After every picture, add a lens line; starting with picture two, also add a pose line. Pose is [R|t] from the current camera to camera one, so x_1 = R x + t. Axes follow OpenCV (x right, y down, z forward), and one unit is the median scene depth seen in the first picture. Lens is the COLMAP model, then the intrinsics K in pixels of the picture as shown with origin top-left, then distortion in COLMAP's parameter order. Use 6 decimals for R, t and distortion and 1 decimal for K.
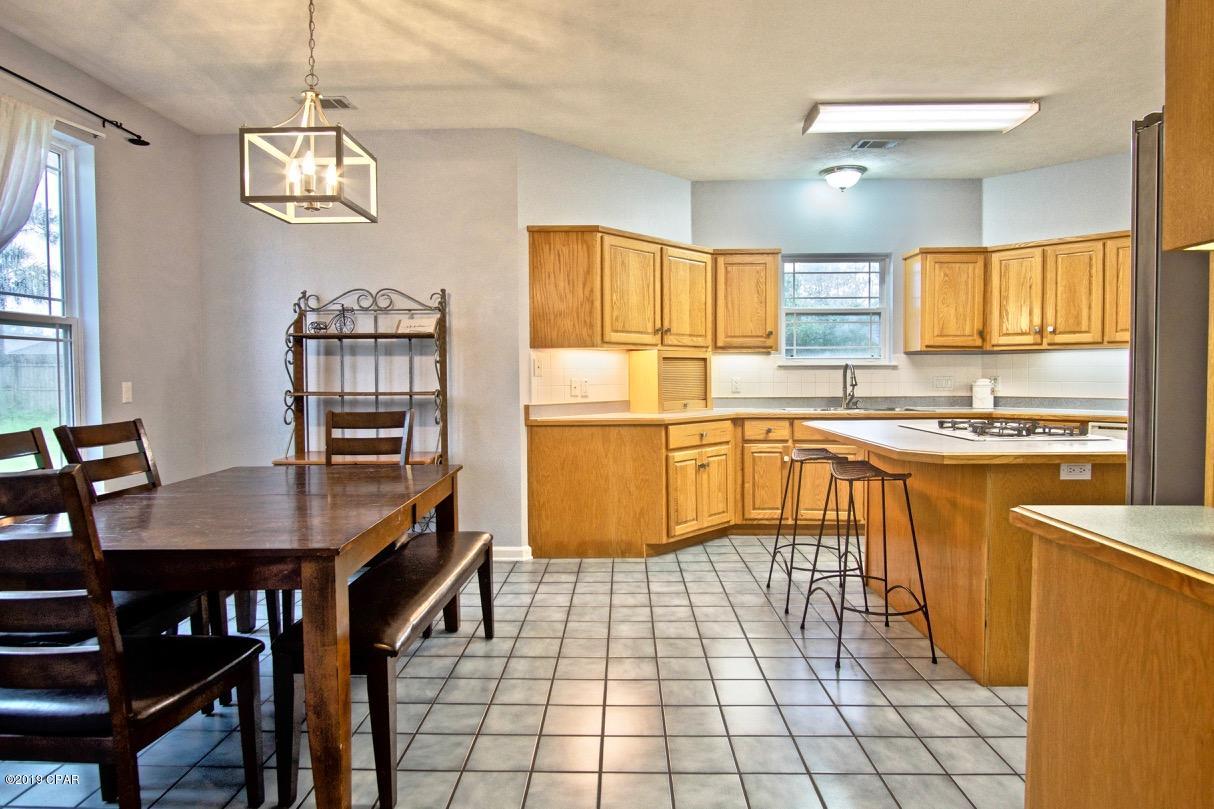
lens RADIAL K [[663.9, 0, 603.5], [0, 663.9, 397.0], [0, 0, 1]] dist [0.000473, 0.000092]
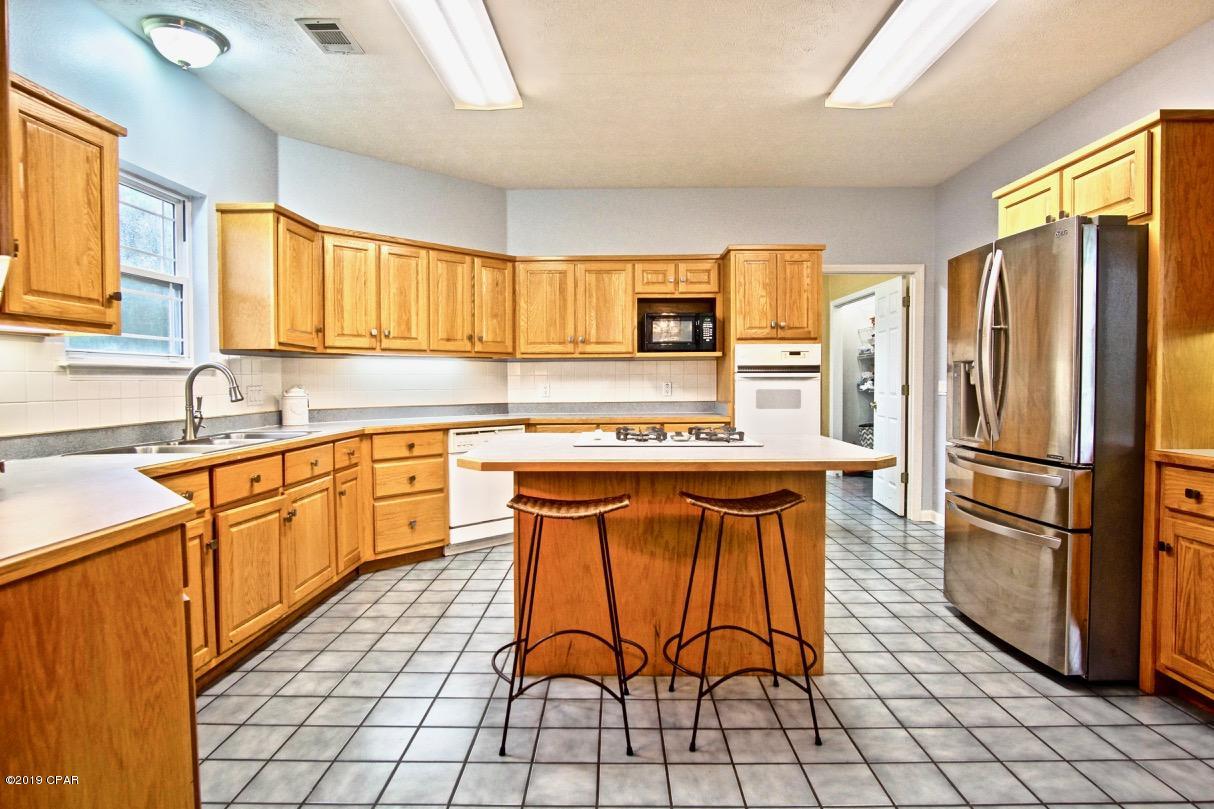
lens RADIAL K [[663.9, 0, 604.4], [0, 663.9, 400.1], [0, 0, 1]] dist [0.000473, 0.000092]
pose [[-0.015065, -0.028593, 0.999478, -0.486269], [0.036139, 0.998922, 0.029121, -0.049265], [-0.999233, 0.036559, -0.014016, 1.378408]]
